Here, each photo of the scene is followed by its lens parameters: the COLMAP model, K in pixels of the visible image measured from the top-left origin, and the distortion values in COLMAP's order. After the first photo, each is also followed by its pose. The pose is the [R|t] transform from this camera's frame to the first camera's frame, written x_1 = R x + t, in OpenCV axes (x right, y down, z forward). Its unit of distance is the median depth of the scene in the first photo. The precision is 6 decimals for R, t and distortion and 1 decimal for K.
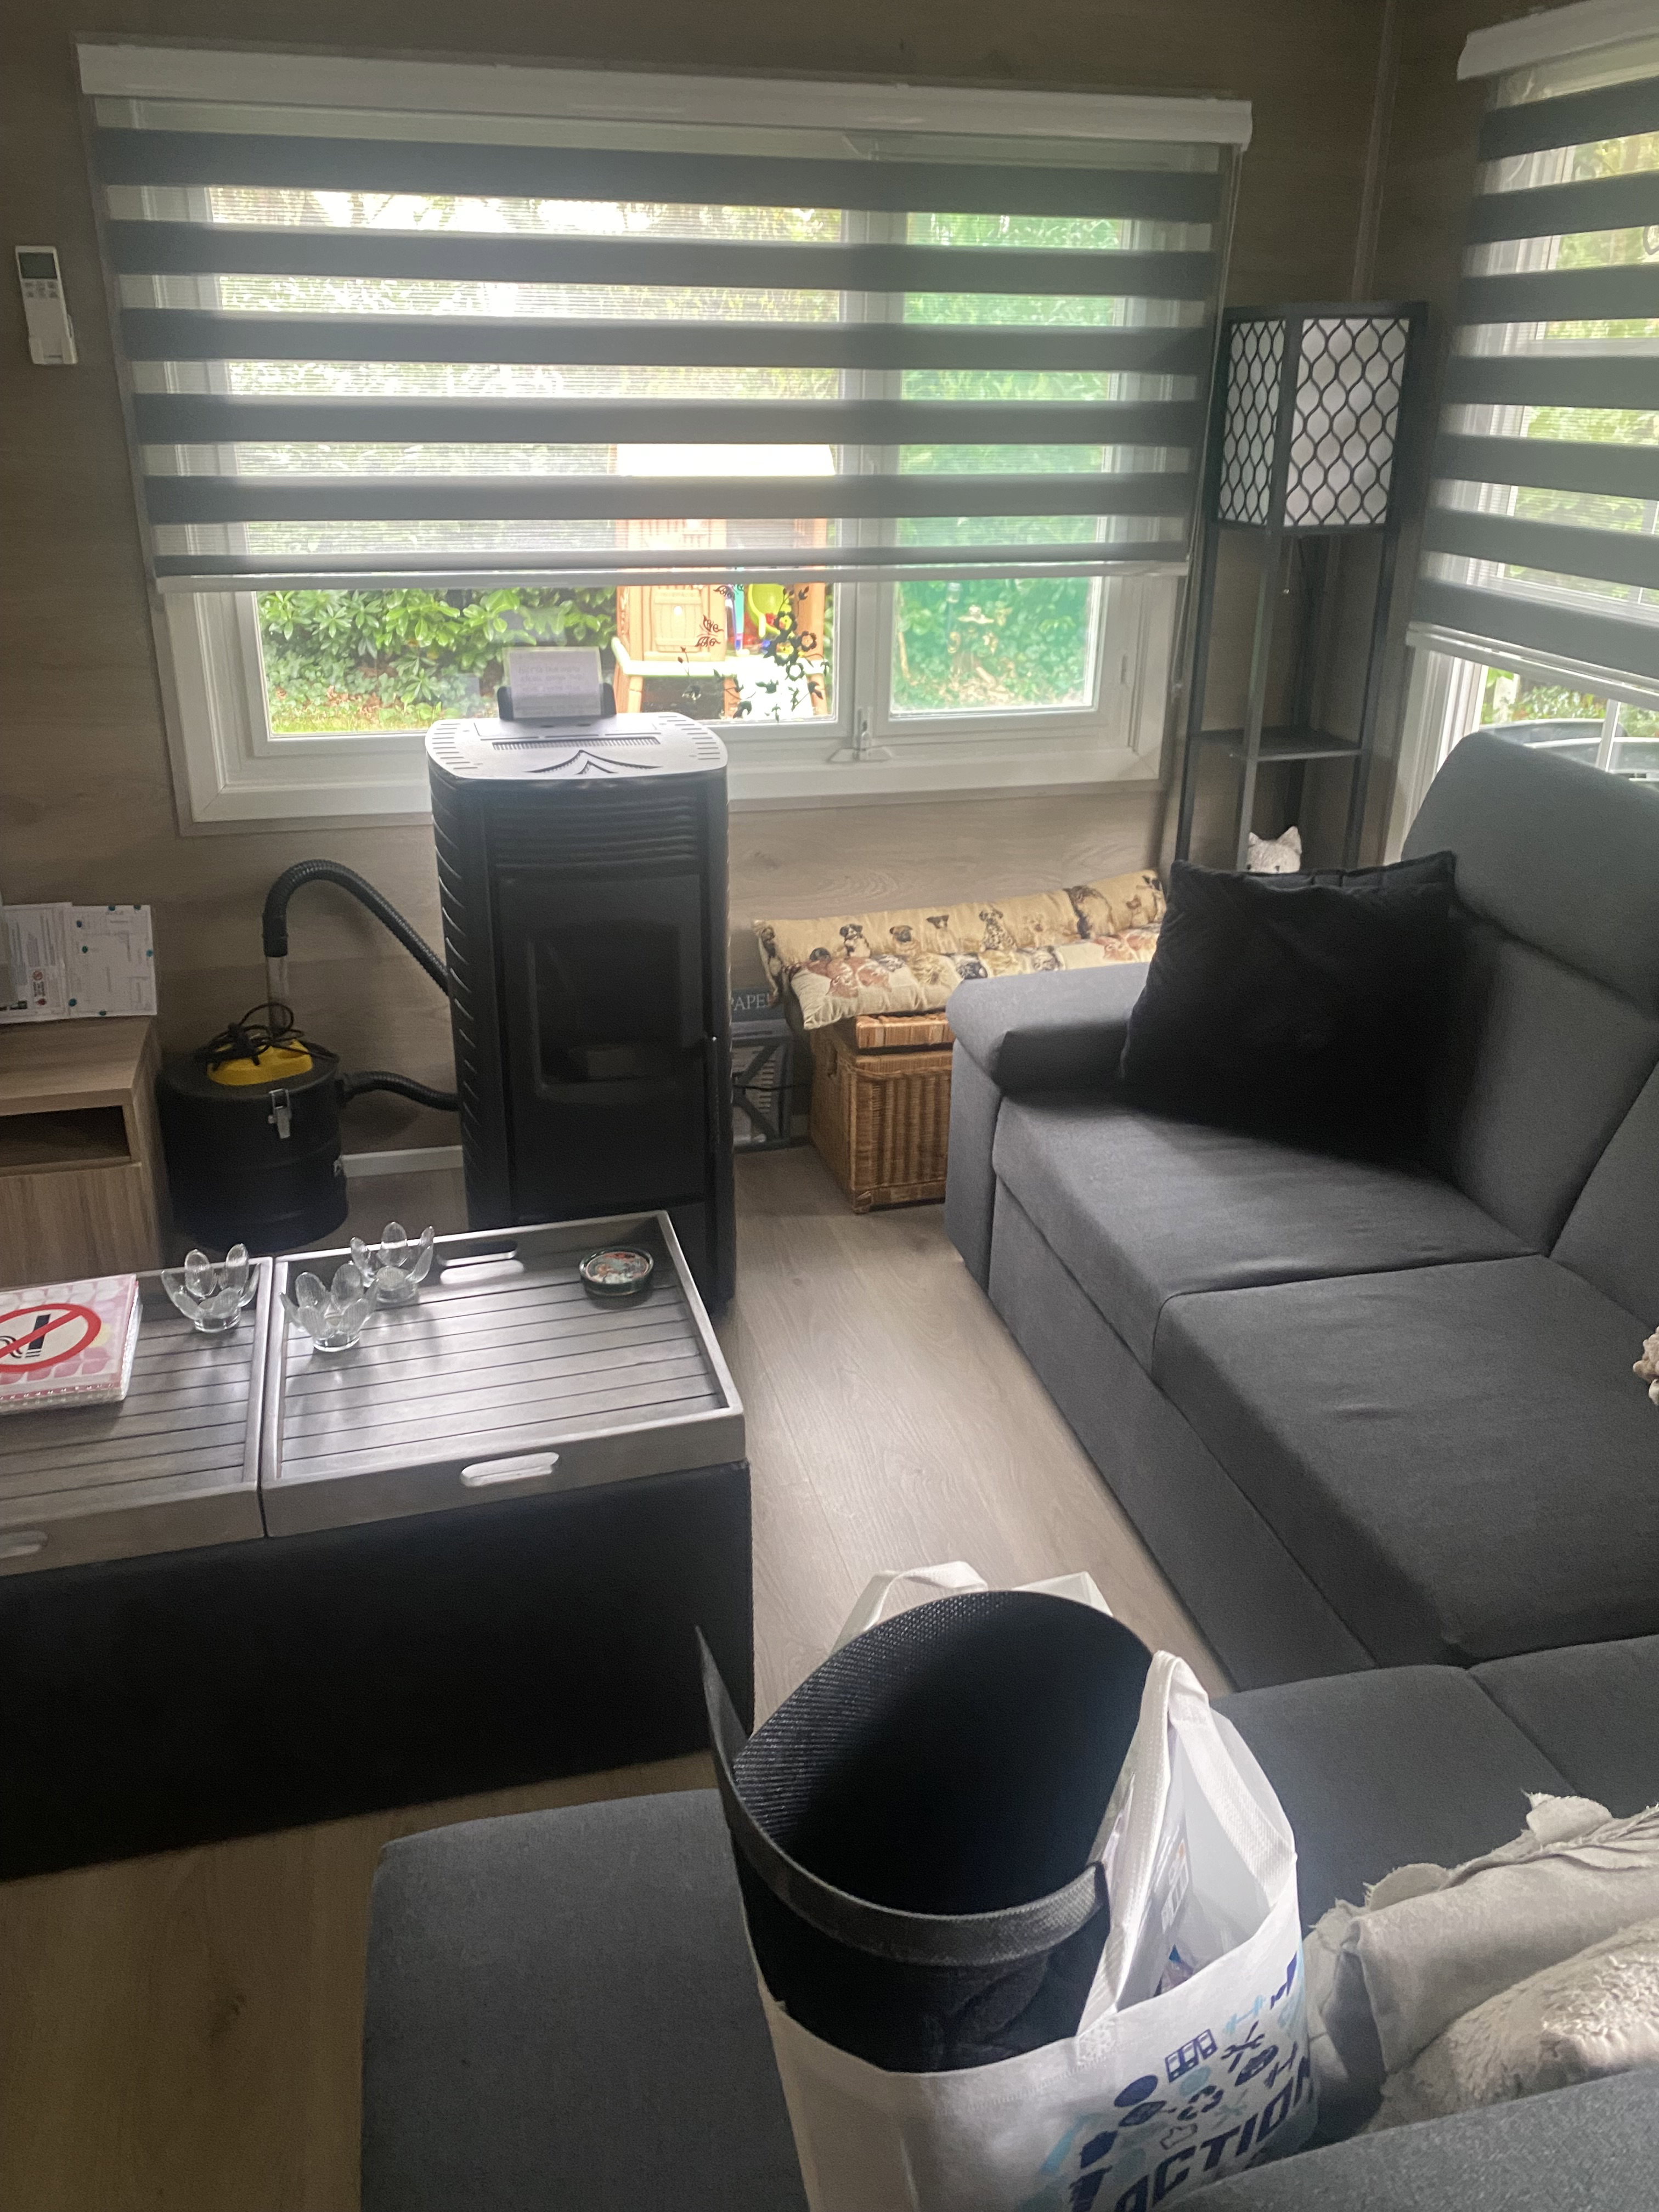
lens RADIAL K [[1688.1, 0, 829.5], [0, 1688.1, 1106.0], [0, 0, 1]] dist [0.012819, 0.010522]
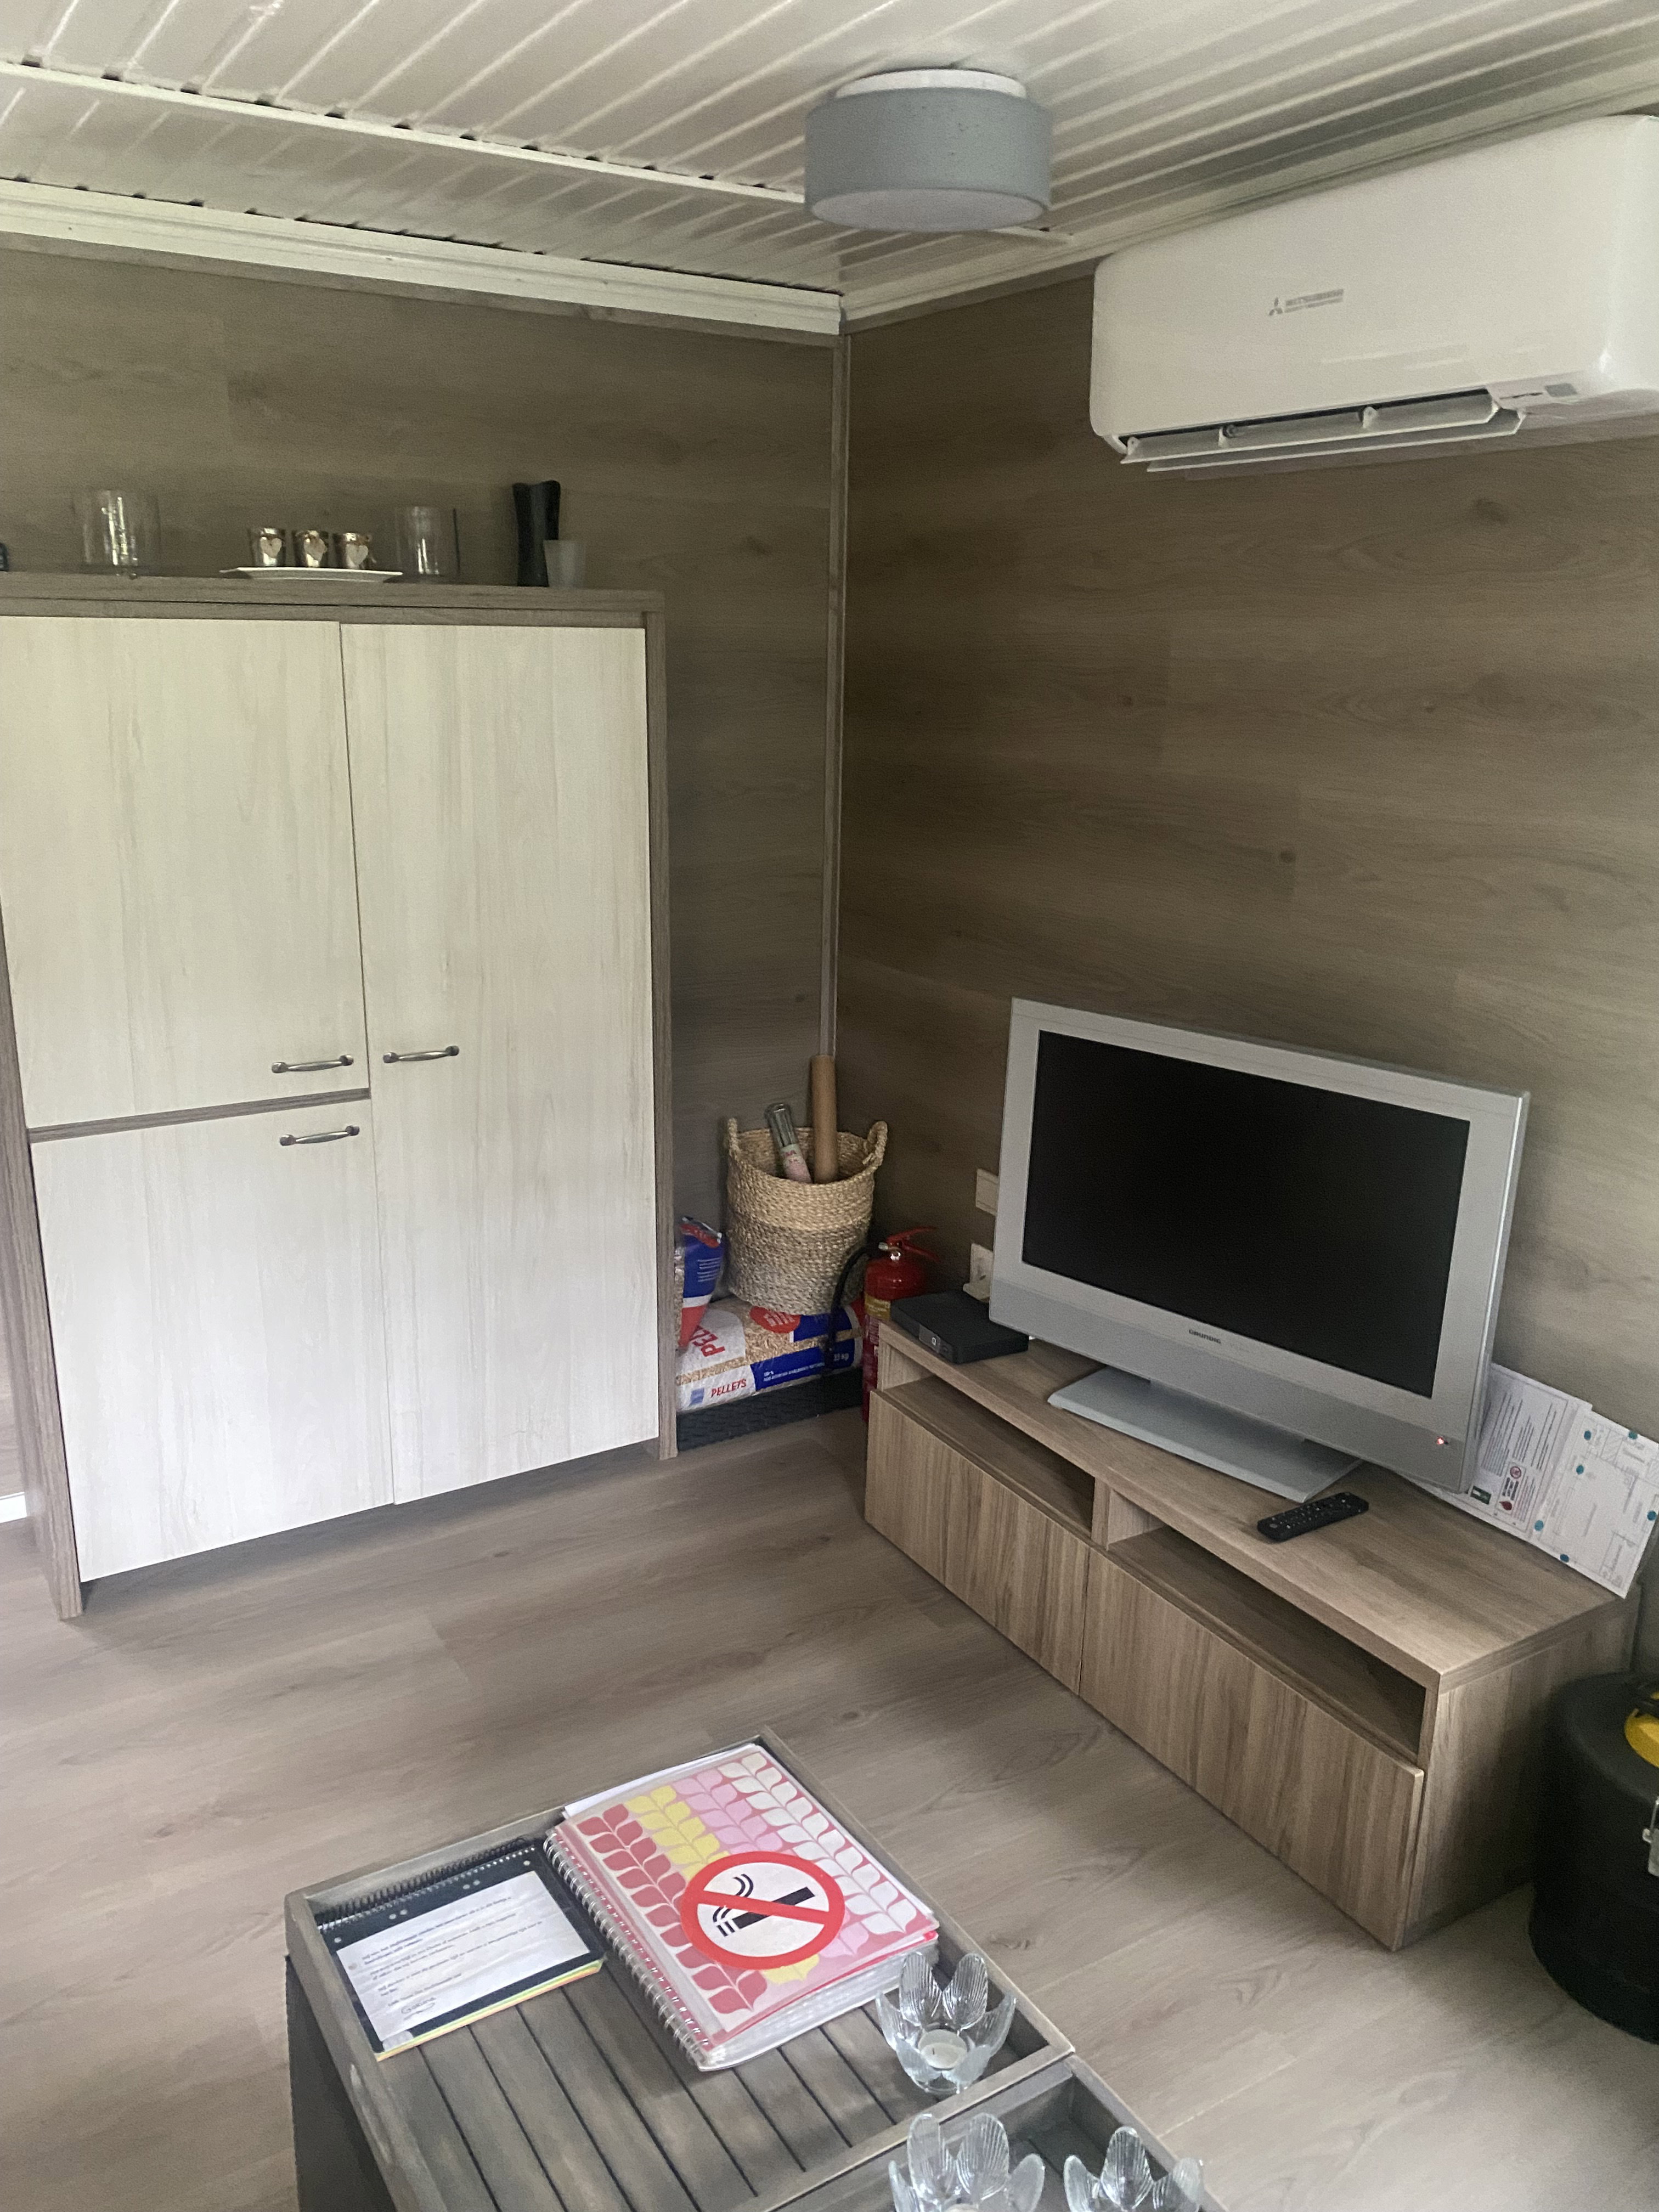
lens RADIAL K [[1688.1, 0, 829.5], [0, 1688.1, 1106.0], [0, 0, 1]] dist [0.012819, 0.010522]
pose [[0.265557, 0.252075, -0.930558, 0.108555], [-0.393089, 0.909650, 0.134234, -0.205566], [0.880318, 0.330145, 0.340652, 0.424050]]
